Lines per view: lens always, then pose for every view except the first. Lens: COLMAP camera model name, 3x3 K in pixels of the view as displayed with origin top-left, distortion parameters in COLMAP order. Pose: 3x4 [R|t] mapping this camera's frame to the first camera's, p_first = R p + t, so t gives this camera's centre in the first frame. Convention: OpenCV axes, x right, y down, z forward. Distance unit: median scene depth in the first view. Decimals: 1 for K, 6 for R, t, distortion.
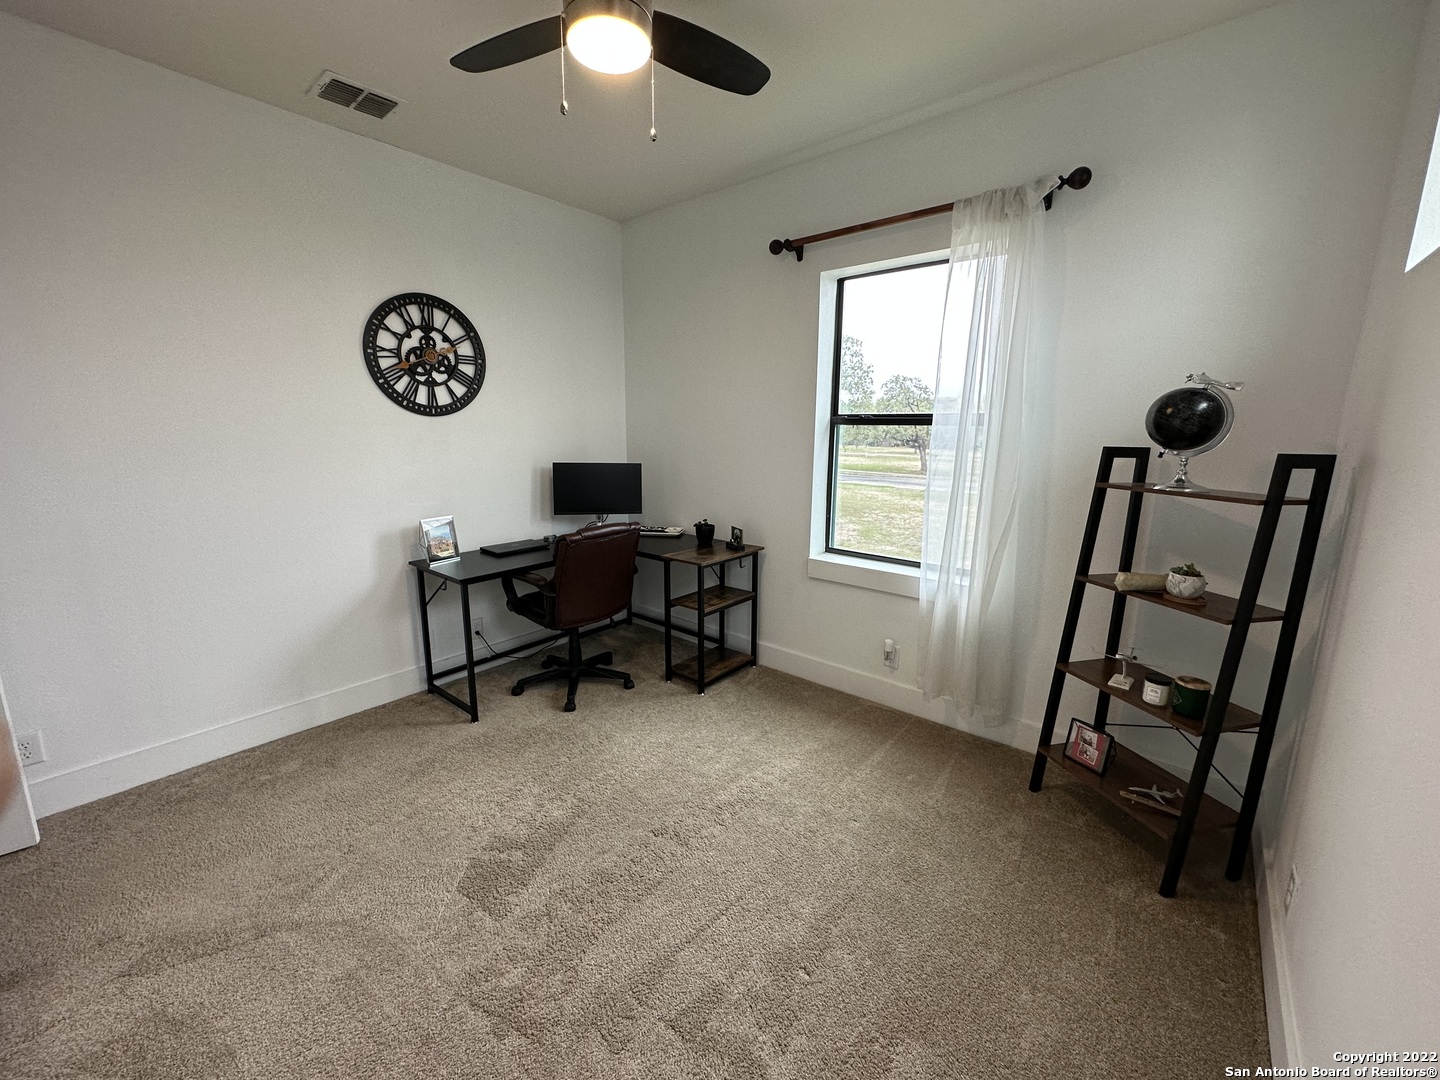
lens RADIAL K [[572.4, 0, 718.3], [0, 572.4, 539.7], [0, 0, 1]] dist [-0.001157, 0.000379]
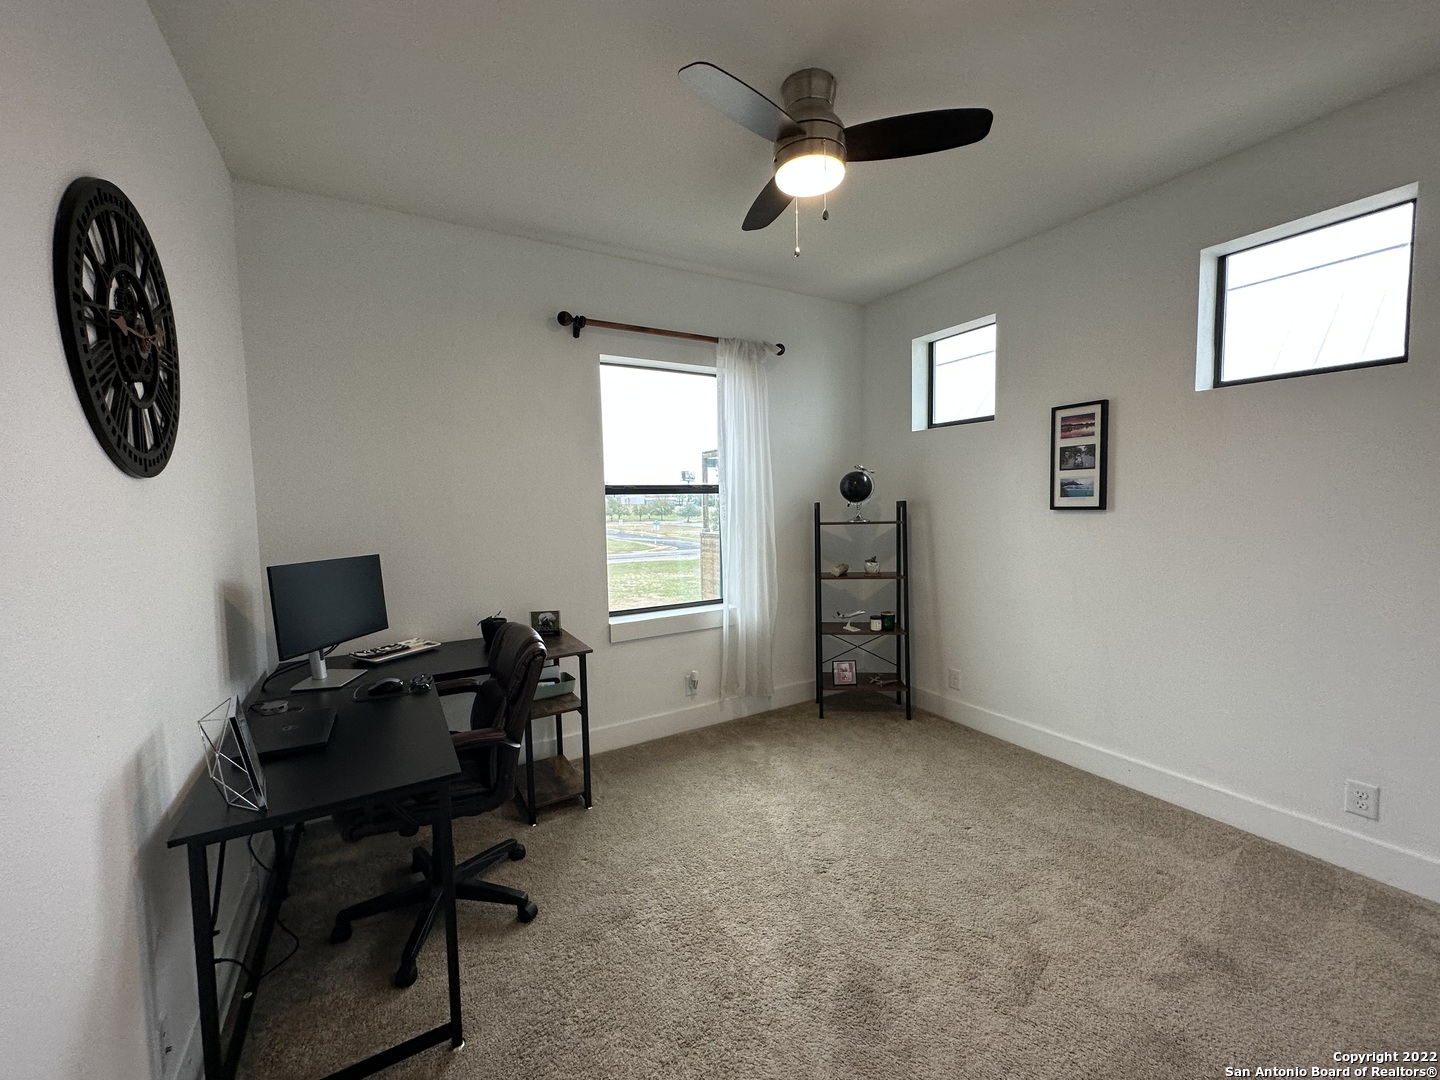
lens RADIAL K [[572.4, 0, 718.3], [0, 572.4, 539.7], [0, 0, 1]] dist [-0.001157, 0.000379]
pose [[0.332165, -0.081786, 0.939669, -0.783394], [0.206020, 0.978470, 0.012337, -0.095855], [-0.920447, 0.189493, 0.341863, 0.497268]]
